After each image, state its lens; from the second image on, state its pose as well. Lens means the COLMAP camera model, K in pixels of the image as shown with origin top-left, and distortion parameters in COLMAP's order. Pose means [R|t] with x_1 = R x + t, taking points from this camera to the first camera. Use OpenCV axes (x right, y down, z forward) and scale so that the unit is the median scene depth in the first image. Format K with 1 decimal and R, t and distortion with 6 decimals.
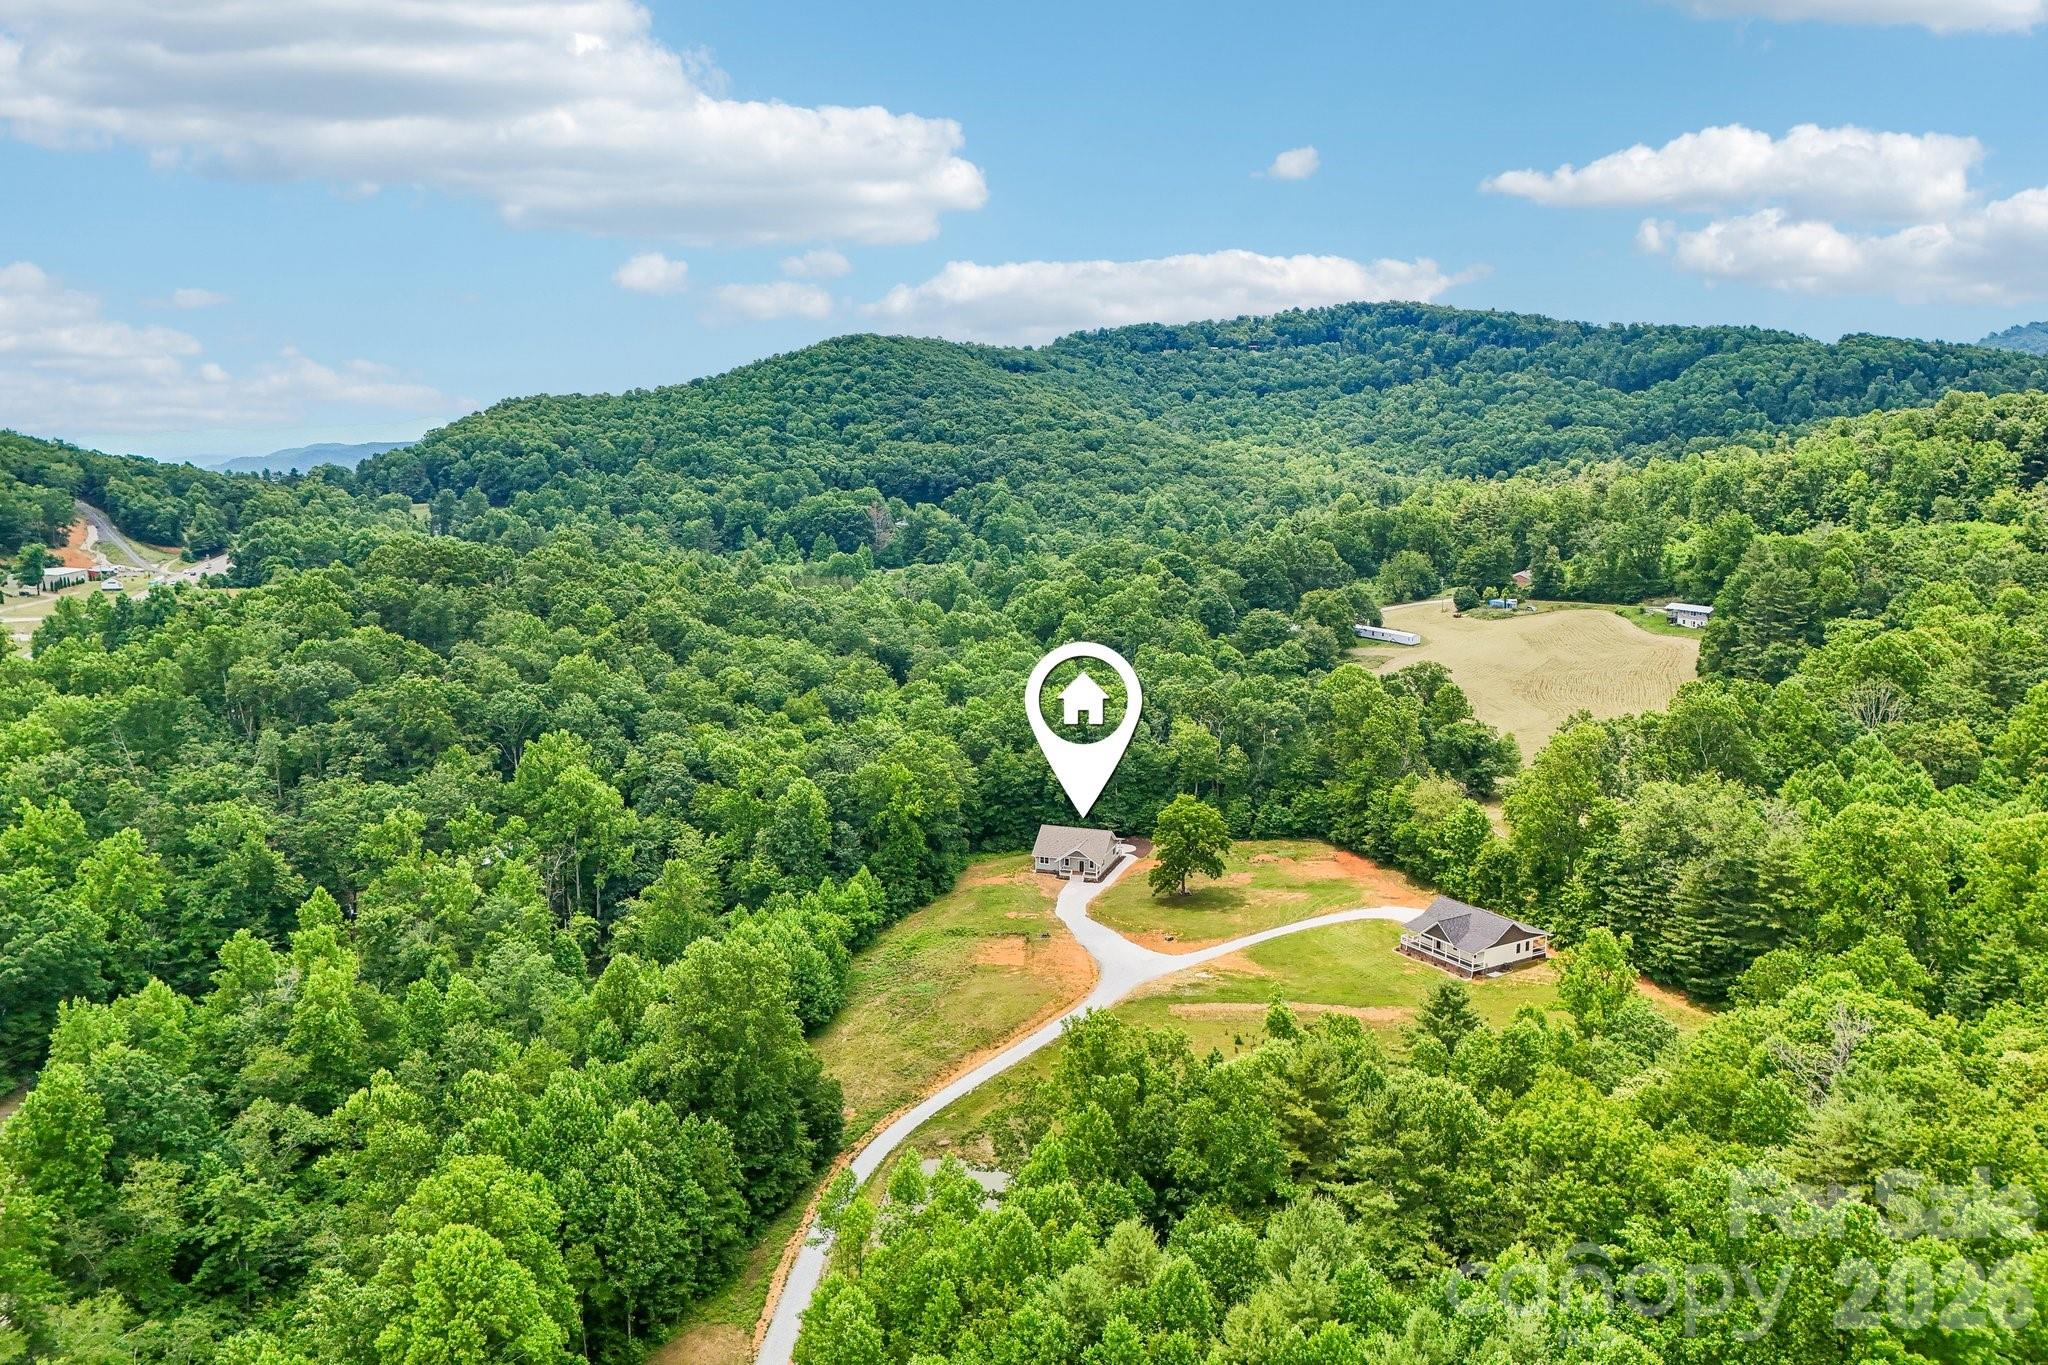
lens RADIAL K [[1517.3, 0, 1024.0], [0, 1517.3, 682.5], [0, 0, 1]] dist [0.073144, -0.076336]
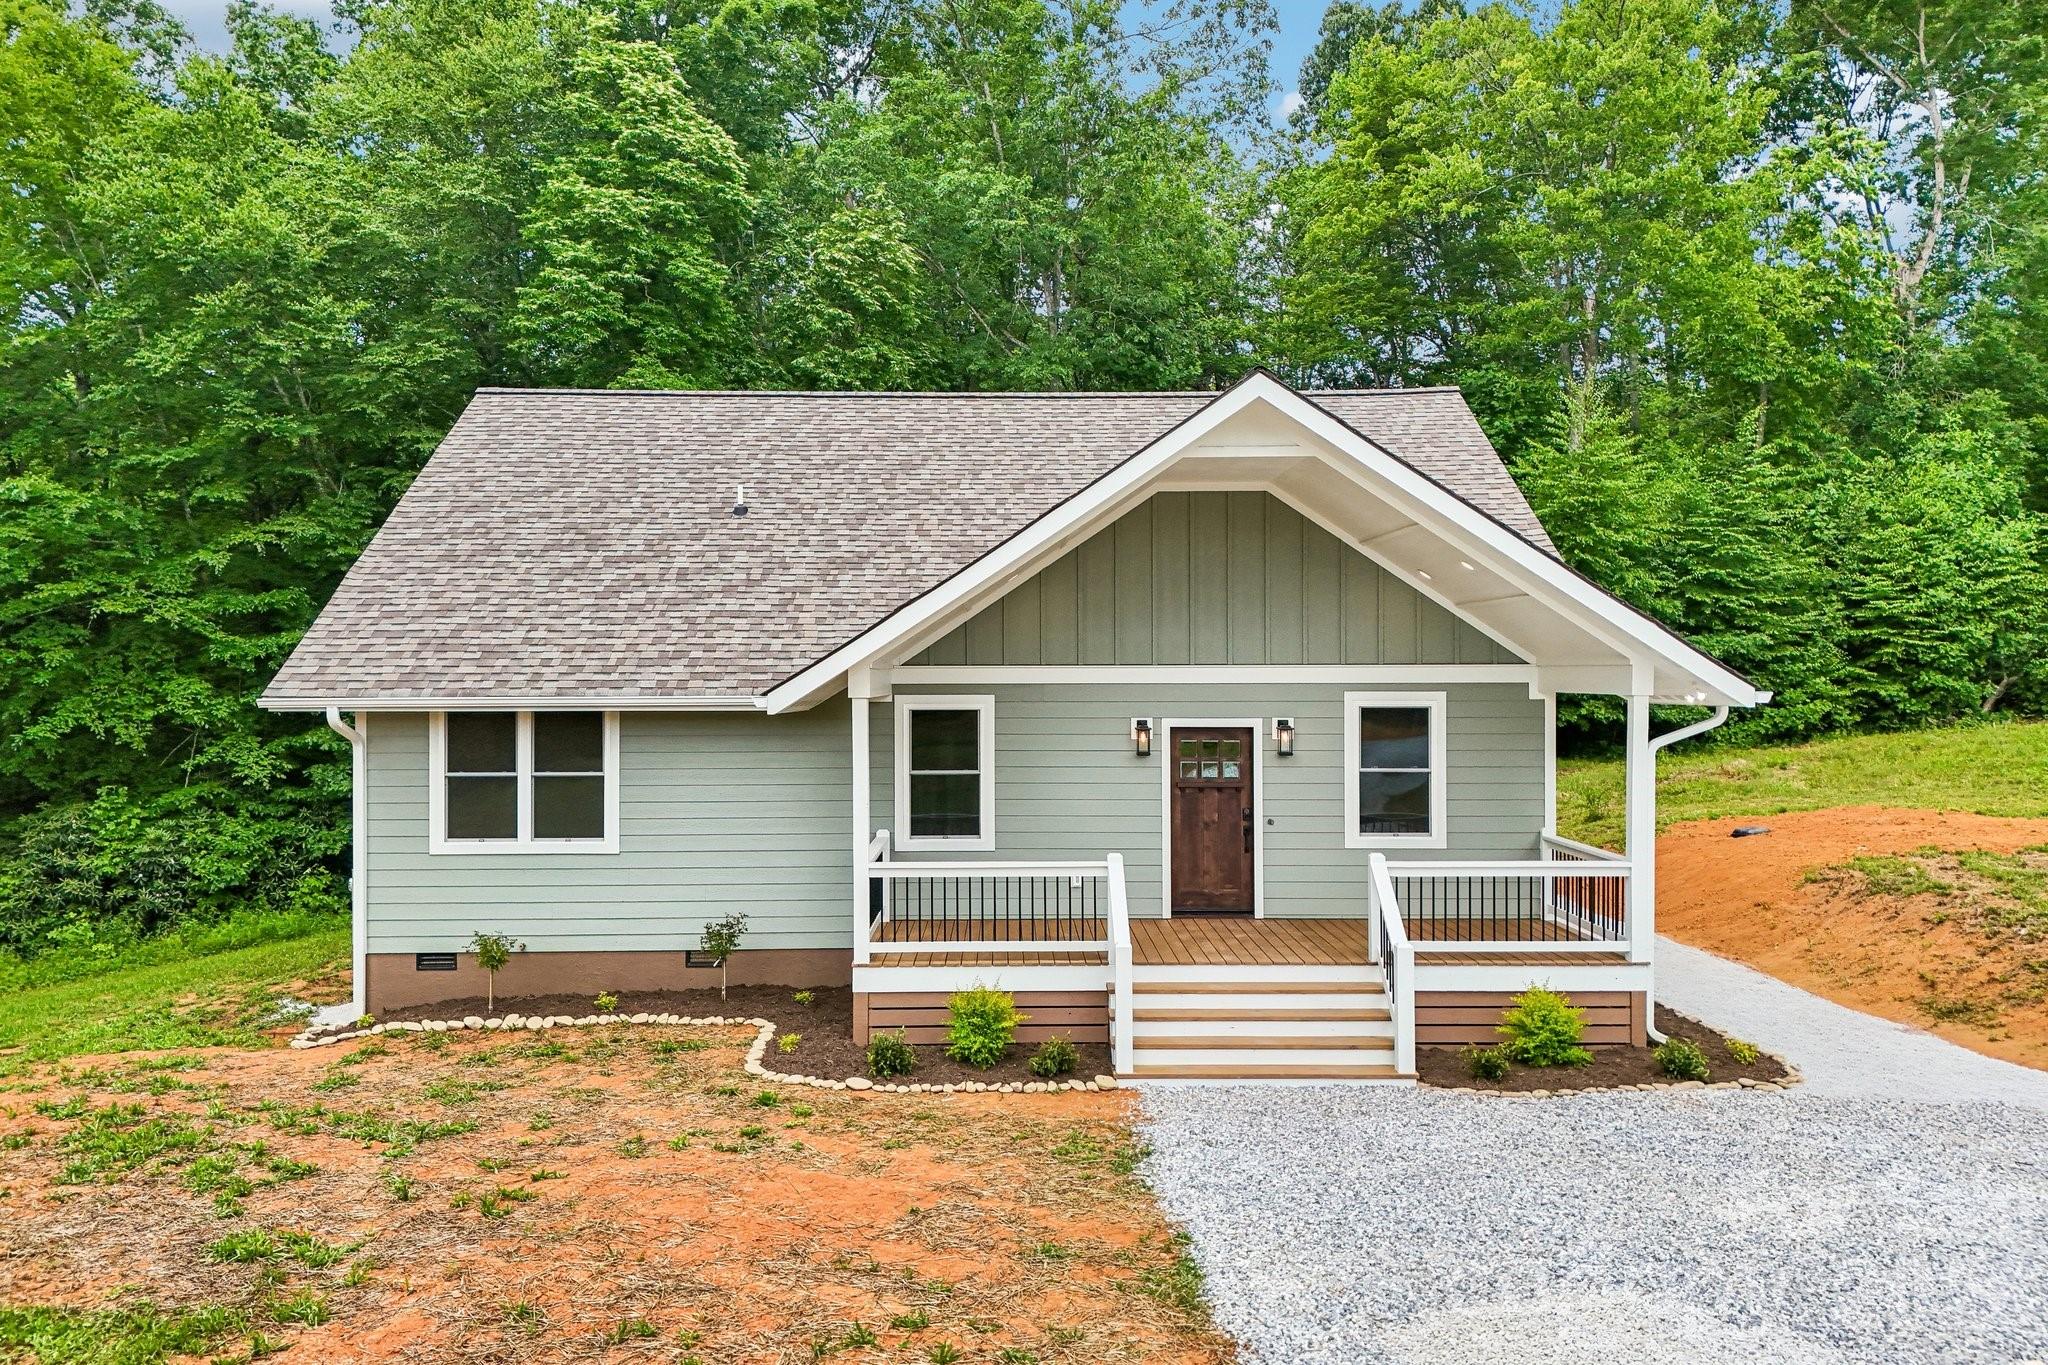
lens RADIAL K [[1517.3, 0, 1024.0], [0, 1517.3, 682.5], [0, 0, 1]] dist [0.073144, -0.076336]
pose [[0.944503, -0.002128, 0.328497, 0.003463], [0.057305, 0.985714, -0.158380, 0.034489], [-0.323467, 0.168415, 0.931131, 0.263170]]
